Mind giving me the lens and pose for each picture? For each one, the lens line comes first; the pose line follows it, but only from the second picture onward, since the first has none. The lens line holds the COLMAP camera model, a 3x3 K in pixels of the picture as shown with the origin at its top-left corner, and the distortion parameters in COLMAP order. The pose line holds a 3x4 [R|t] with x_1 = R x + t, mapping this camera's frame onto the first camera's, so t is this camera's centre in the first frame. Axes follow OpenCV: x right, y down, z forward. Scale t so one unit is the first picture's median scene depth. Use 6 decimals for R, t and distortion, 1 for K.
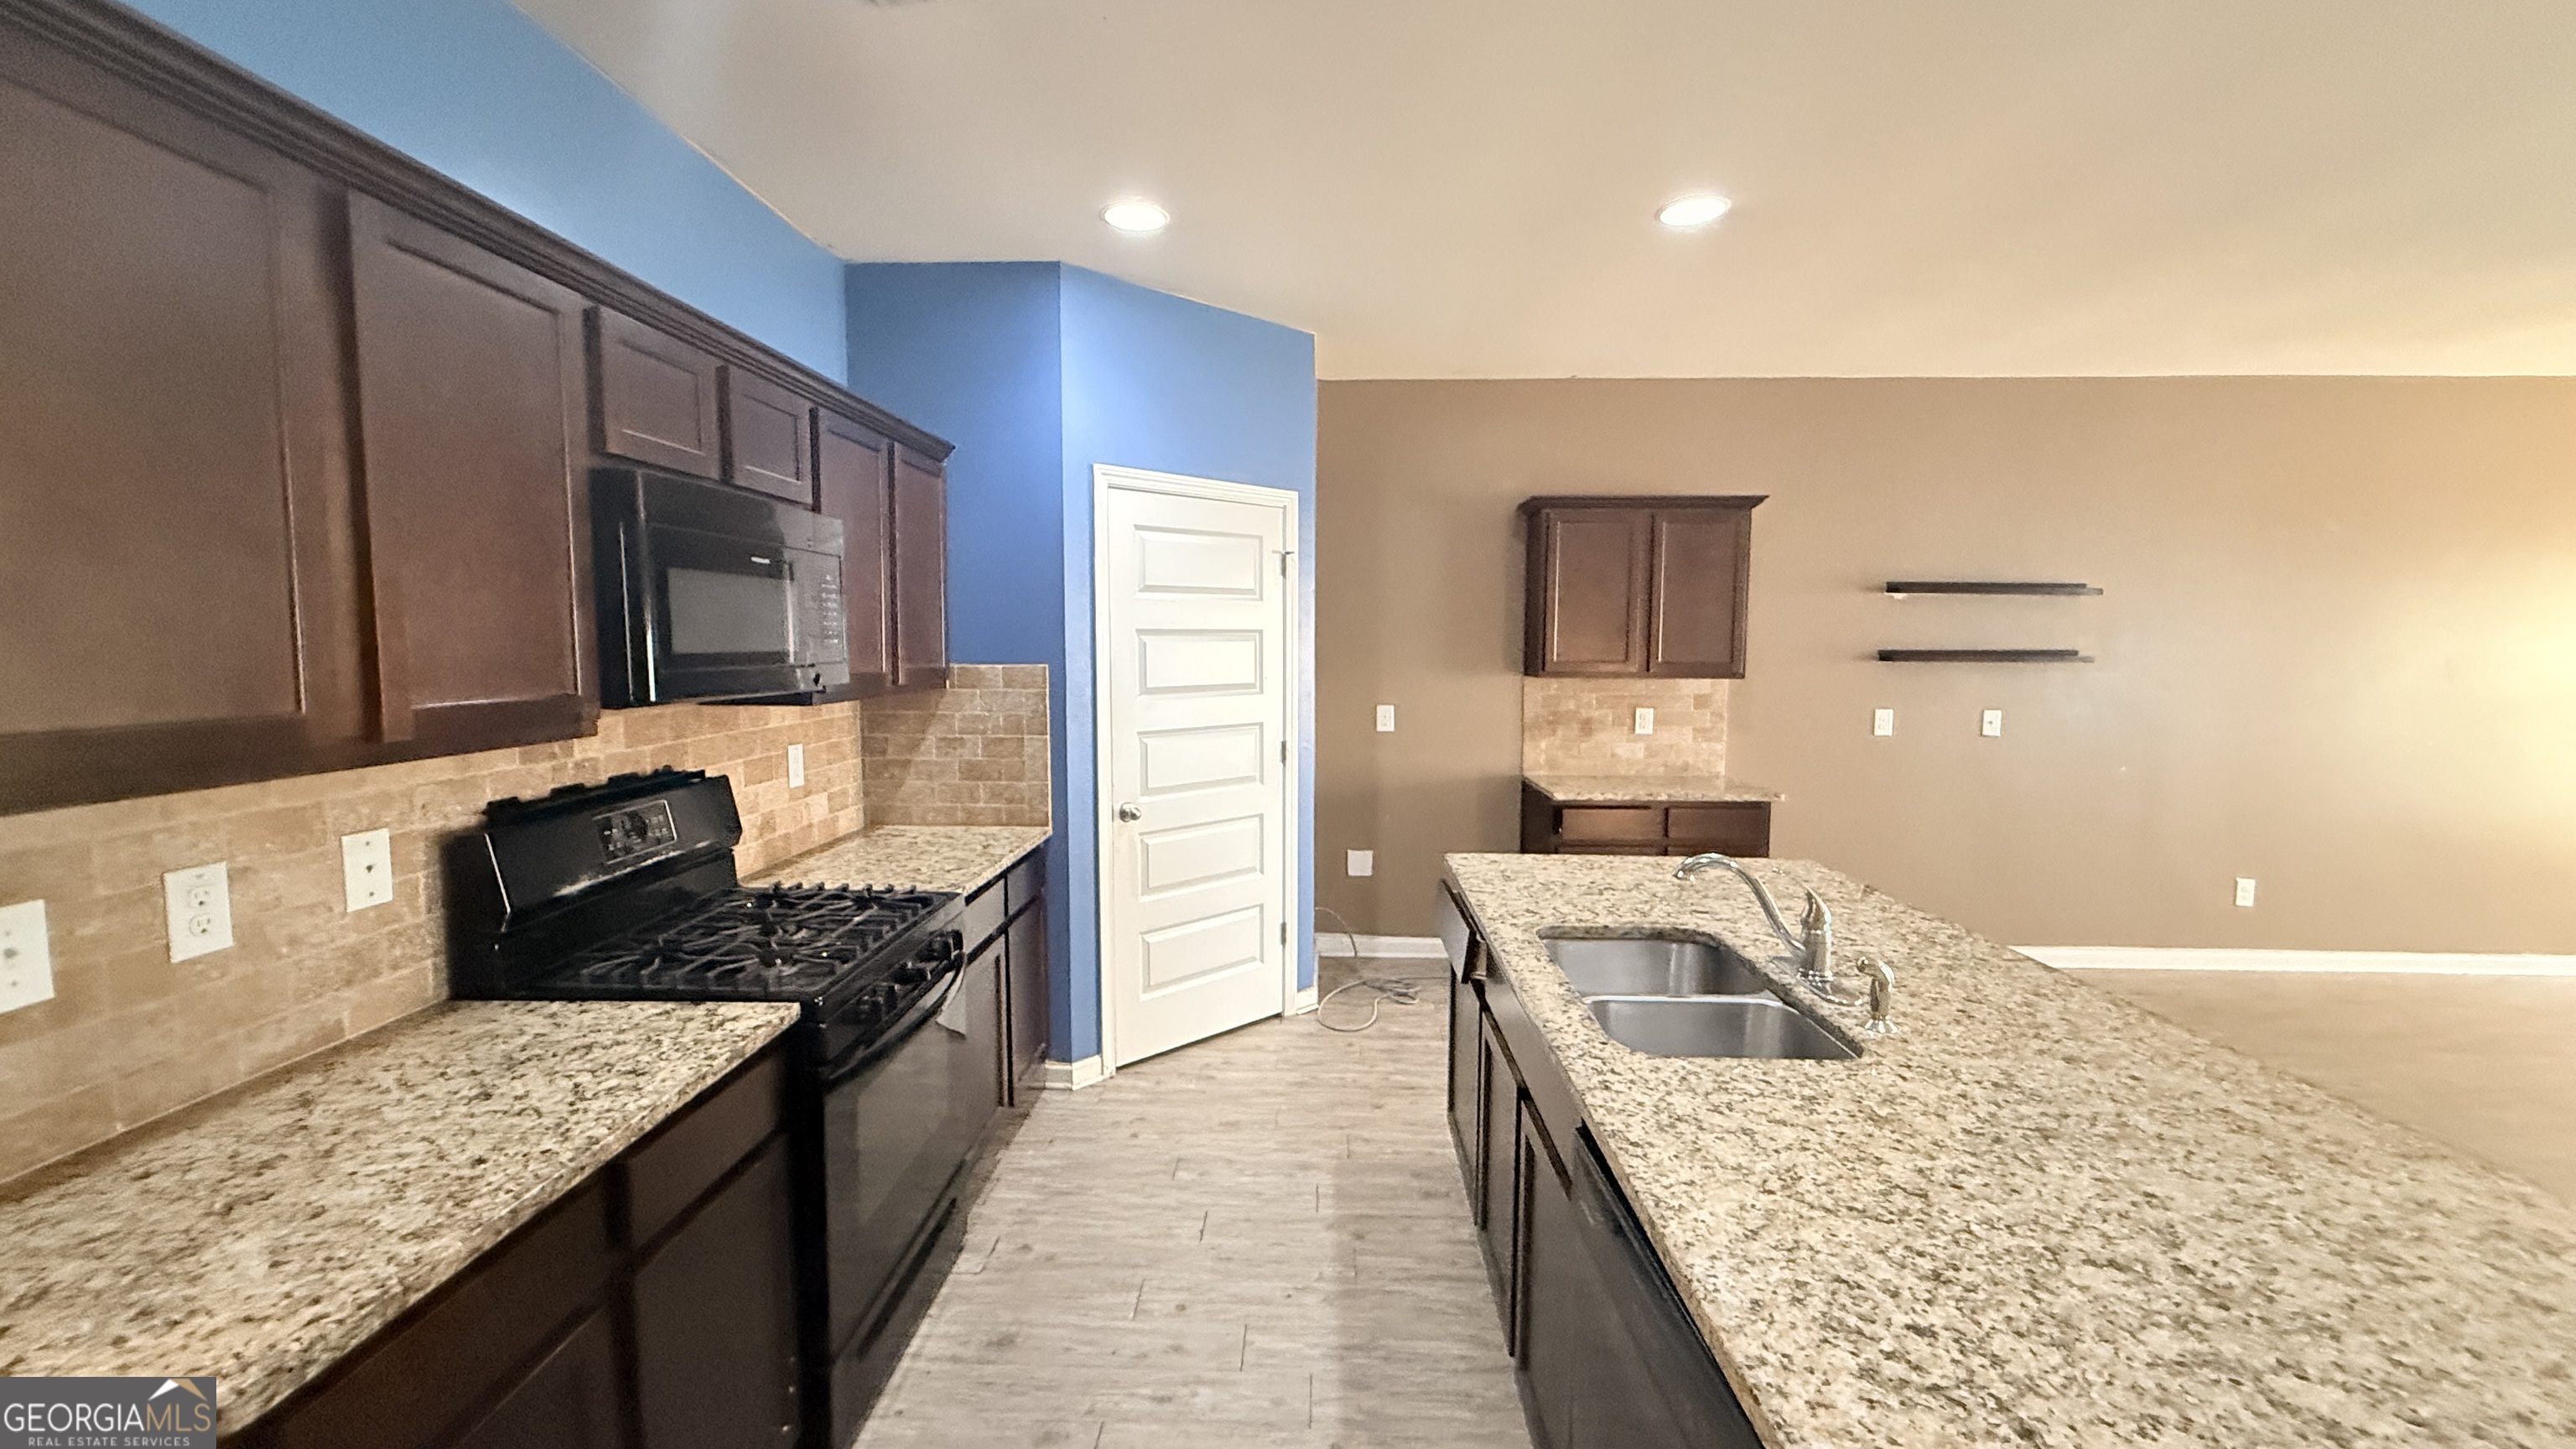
lens RADIAL K [[1029.3, 0, 1265.2], [0, 1029.3, 721.9], [0, 0, 1]] dist [0.000043, 0.000056]
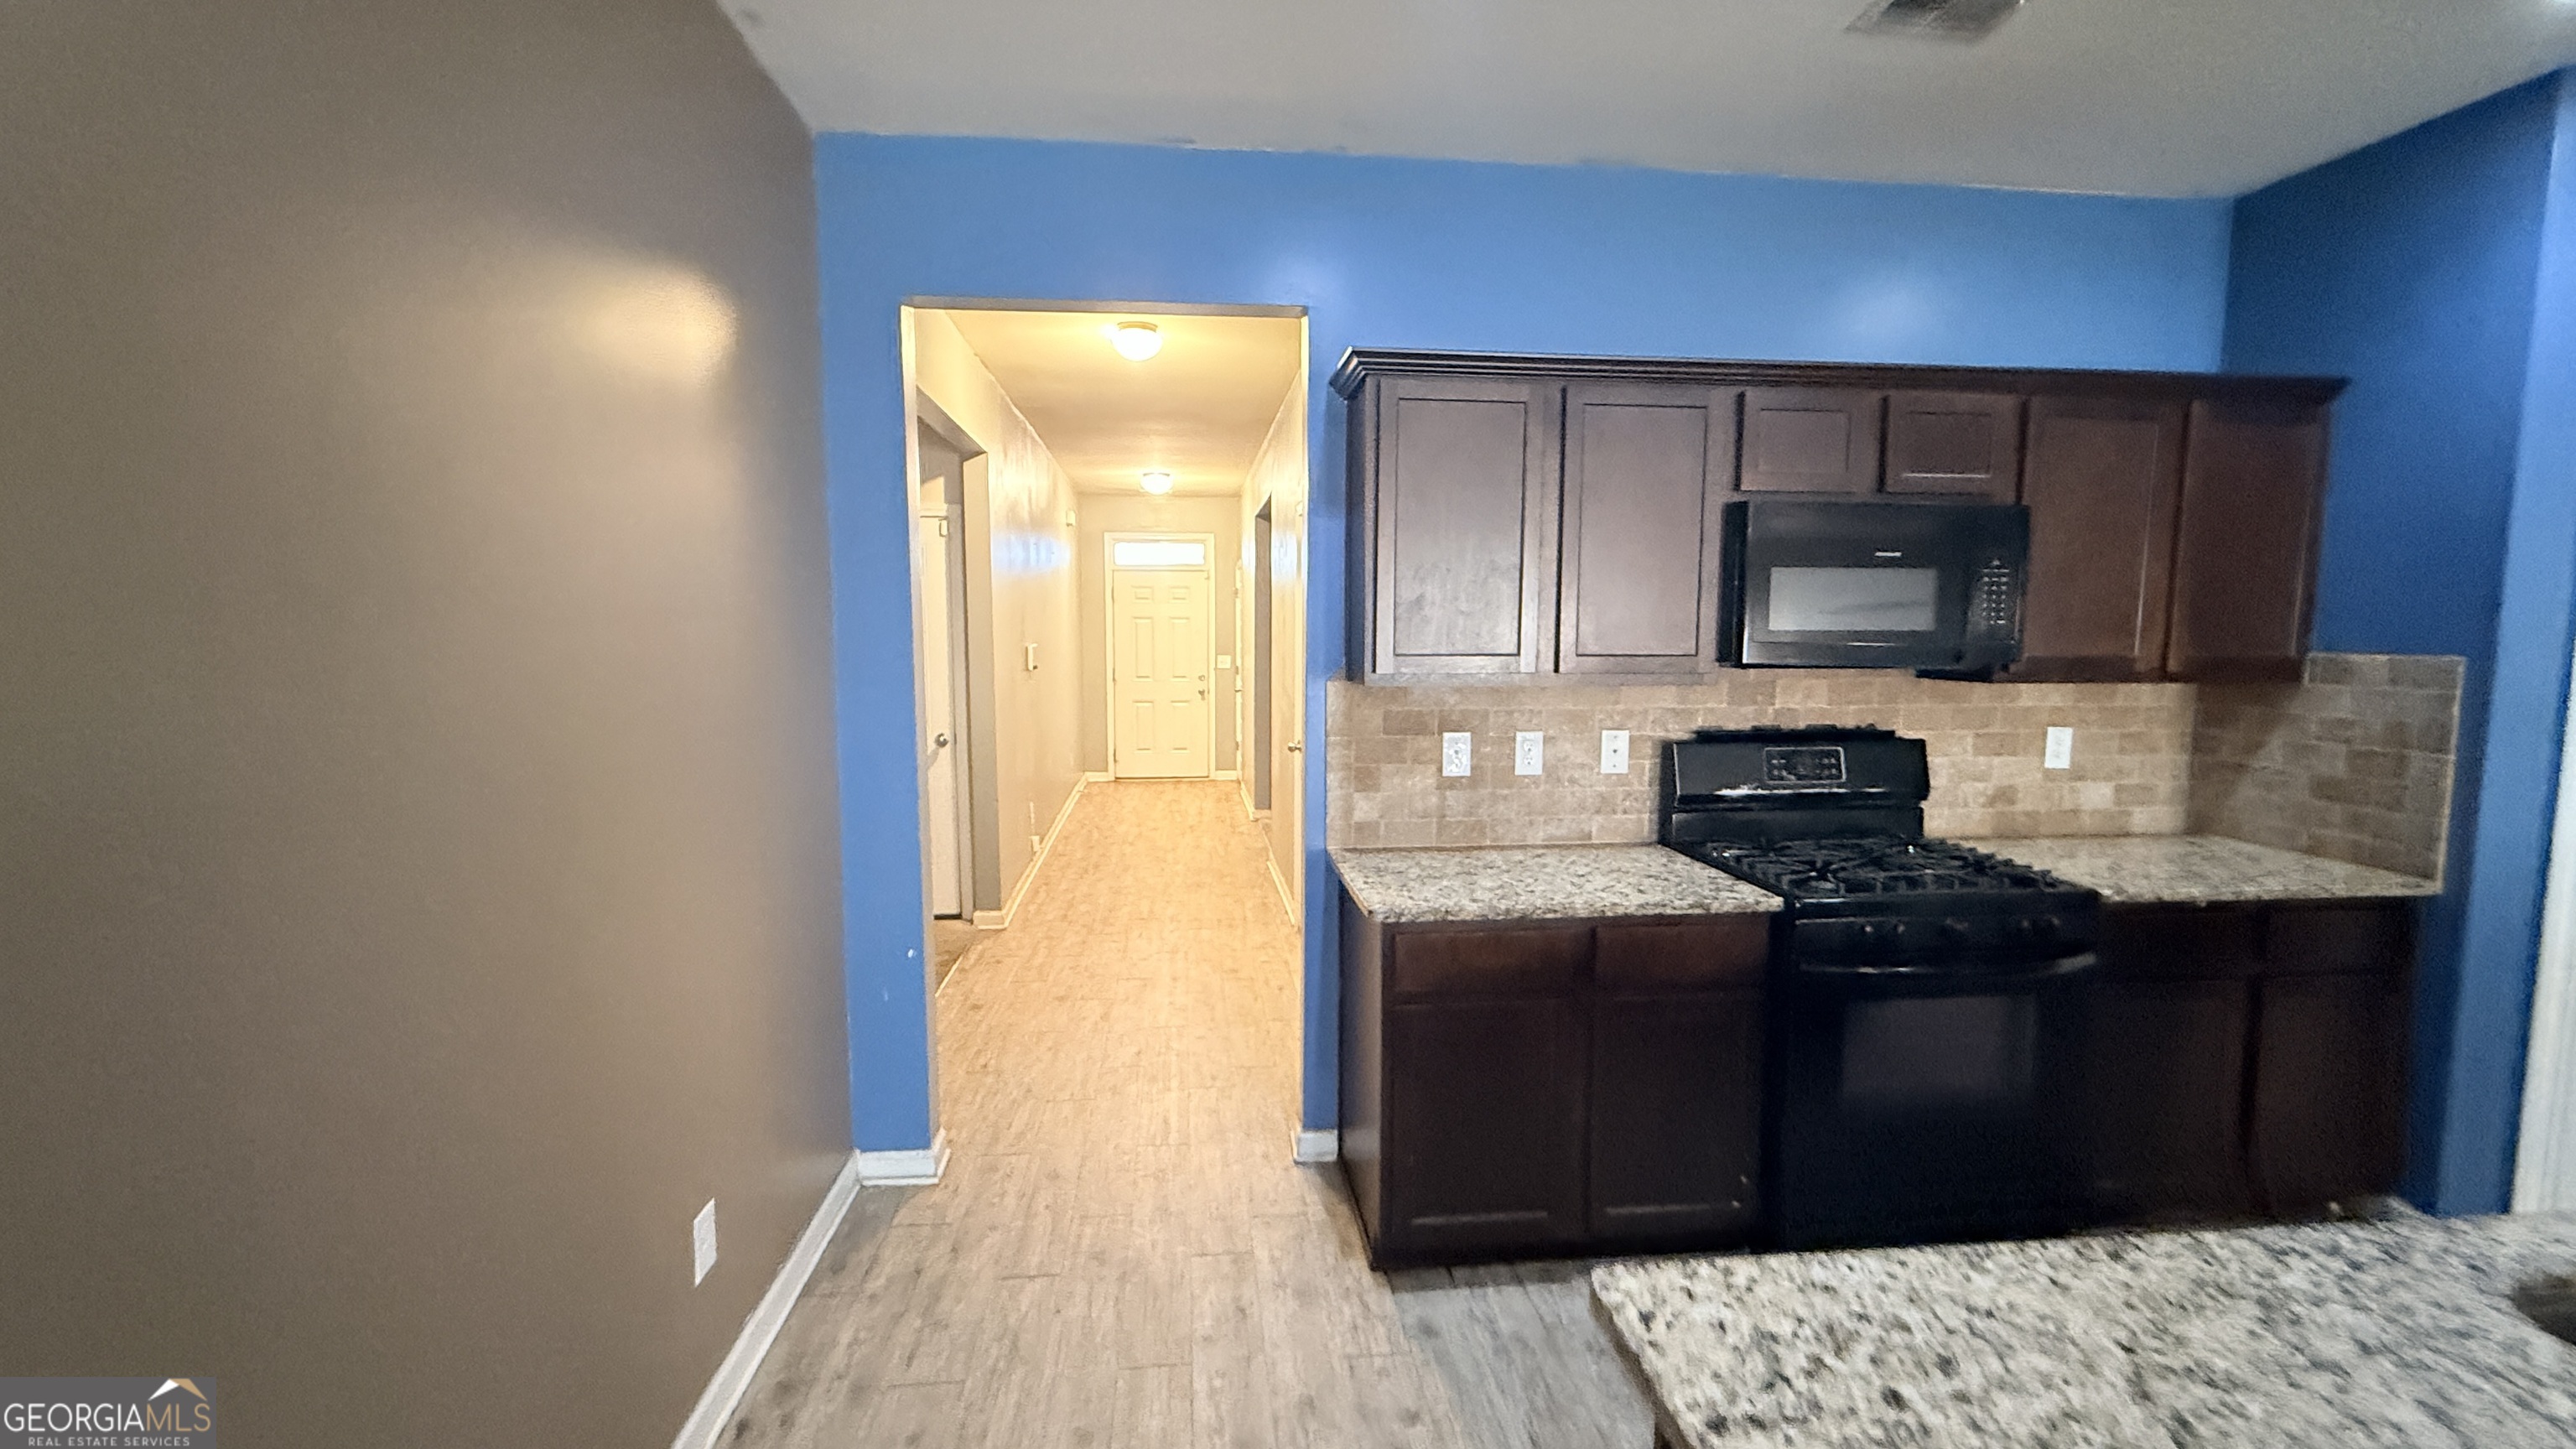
lens RADIAL K [[1029.3, 0, 1302.5], [0, 1029.3, 718.7], [0, 0, 1]] dist [0.000043, 0.000056]
pose [[0.157151, 0.086945, -0.983740, 0.504344], [-0.082339, 0.993802, 0.074681, -0.000047], [0.984136, 0.069264, 0.163336, 0.122313]]
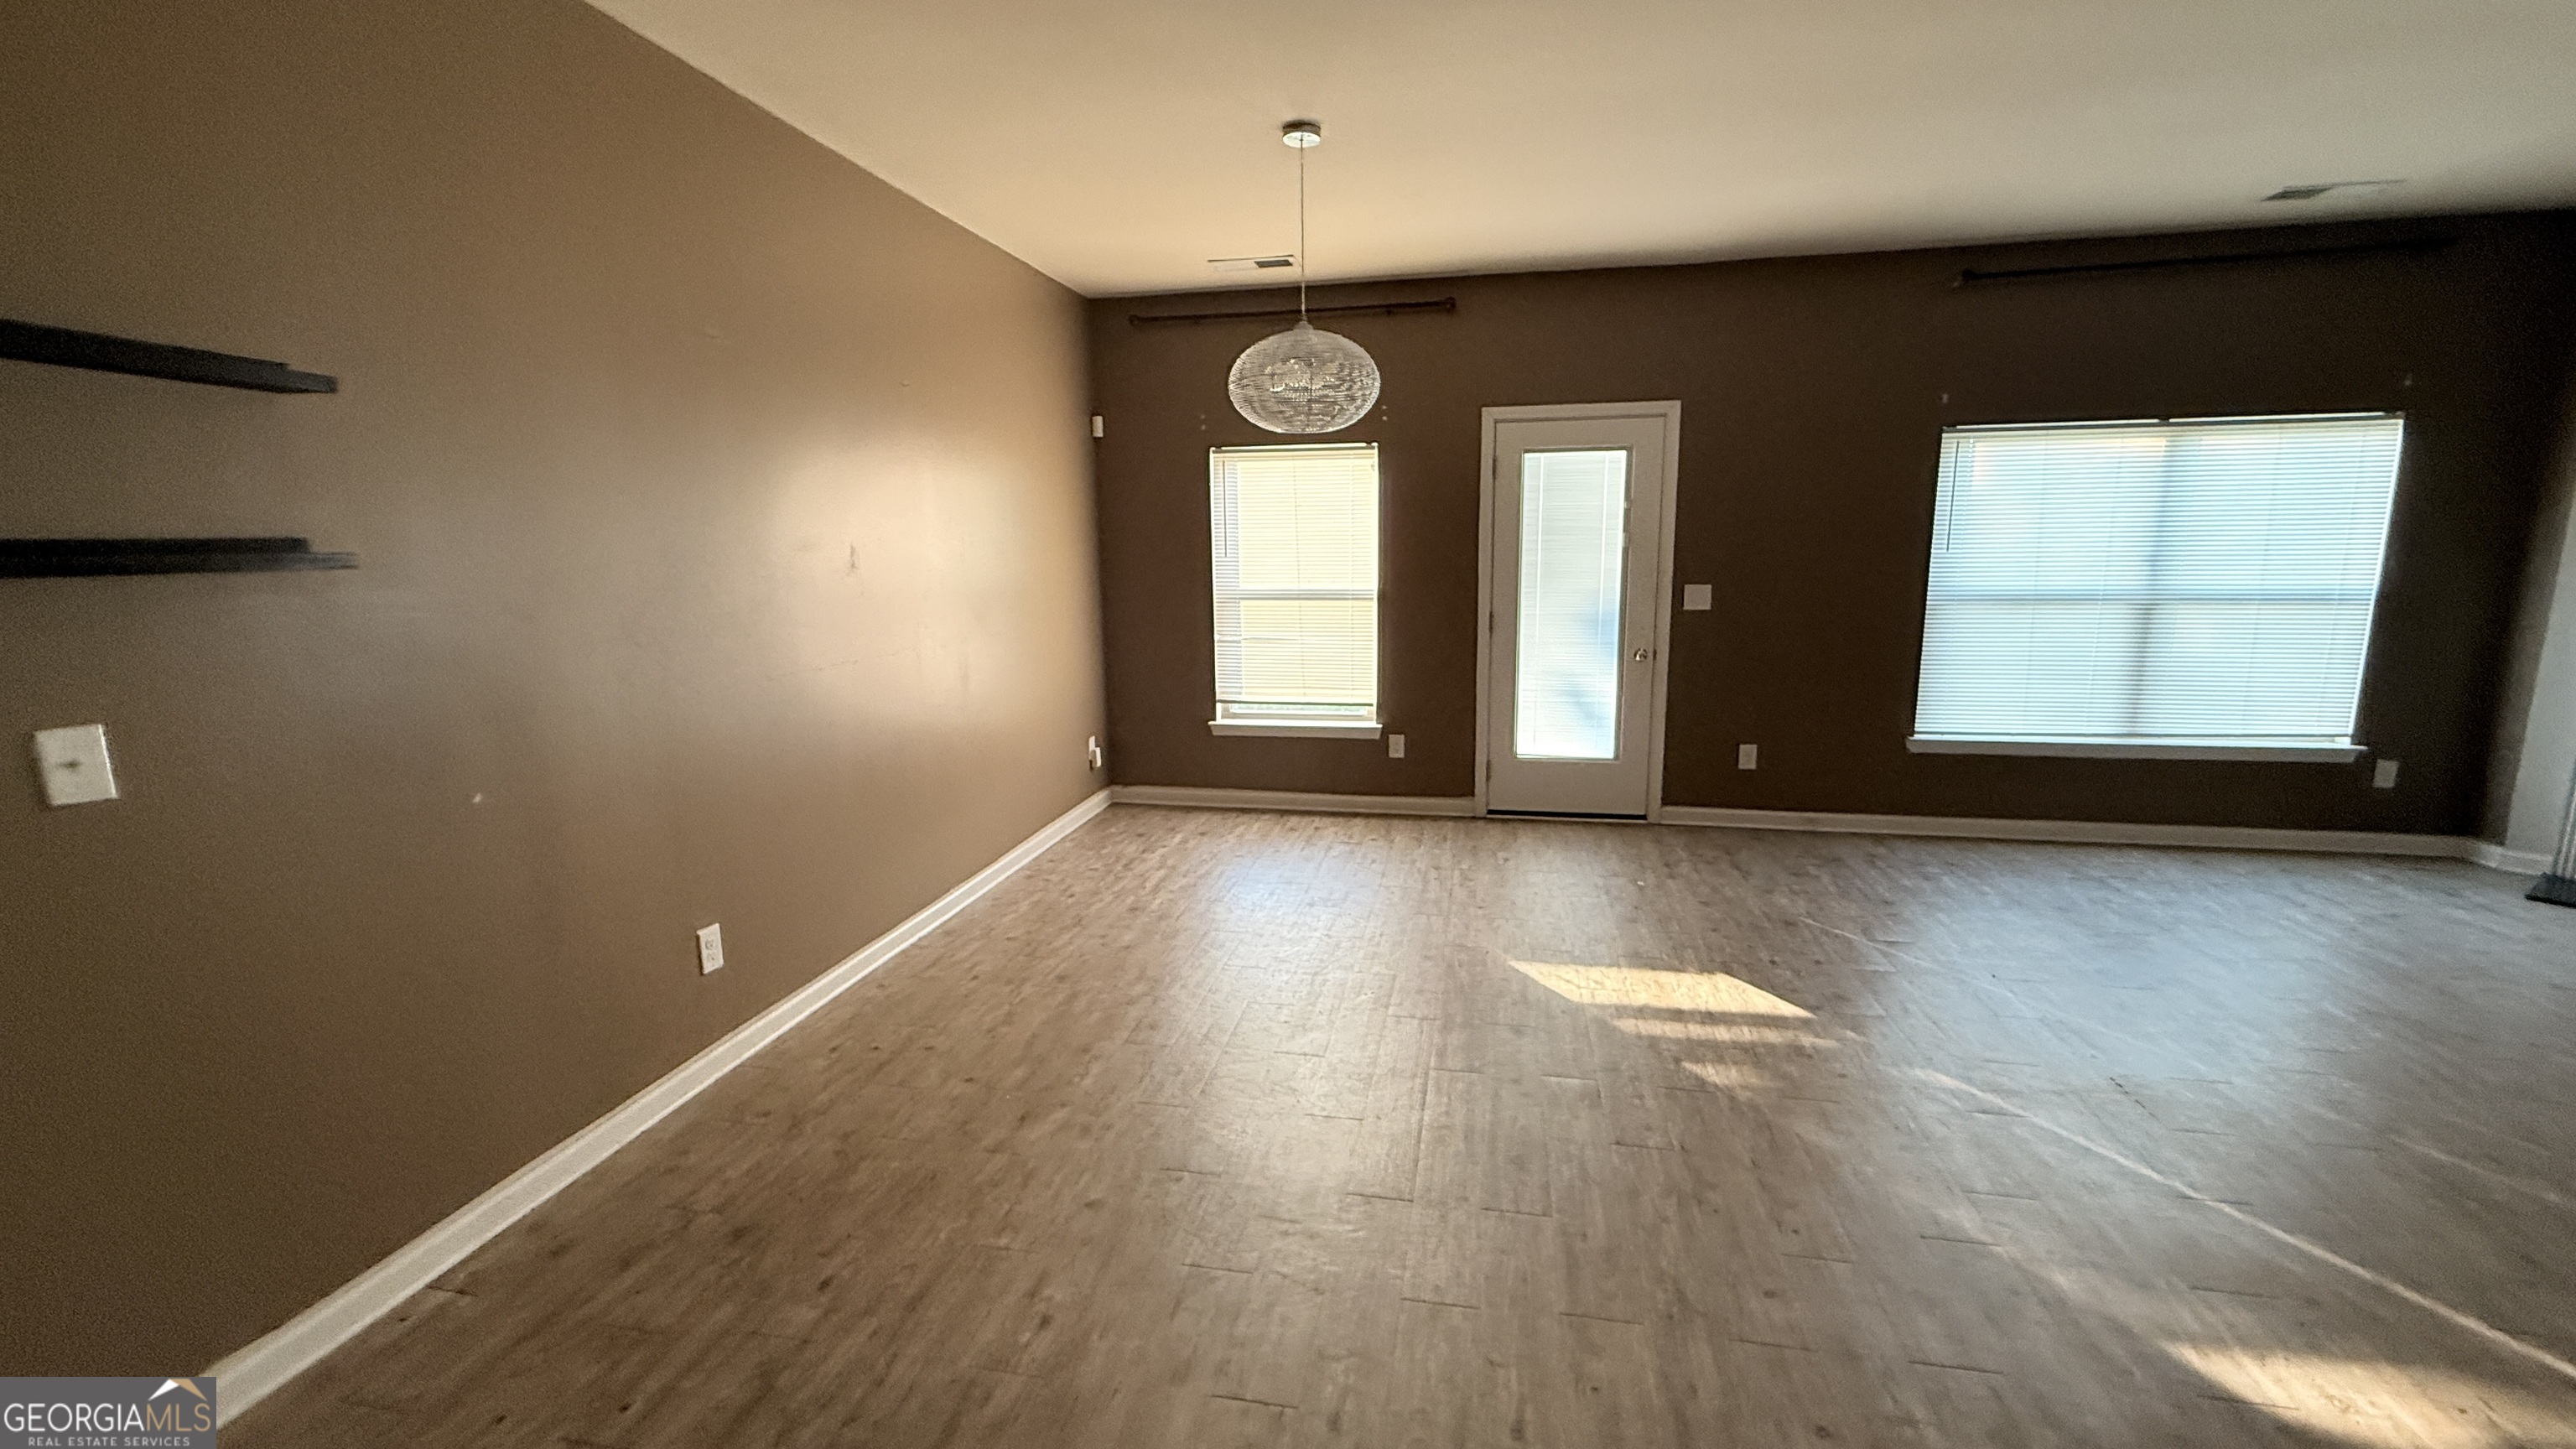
lens RADIAL K [[1029.3, 0, 1280.8], [0, 1029.3, 722.1], [0, 0, 1]] dist [0.000043, 0.000056]
pose [[0.159190, -0.179233, 0.970842, 0.859443], [0.090397, 0.981897, 0.166452, -0.060555], [-0.983101, 0.061264, 0.172510, 1.077617]]
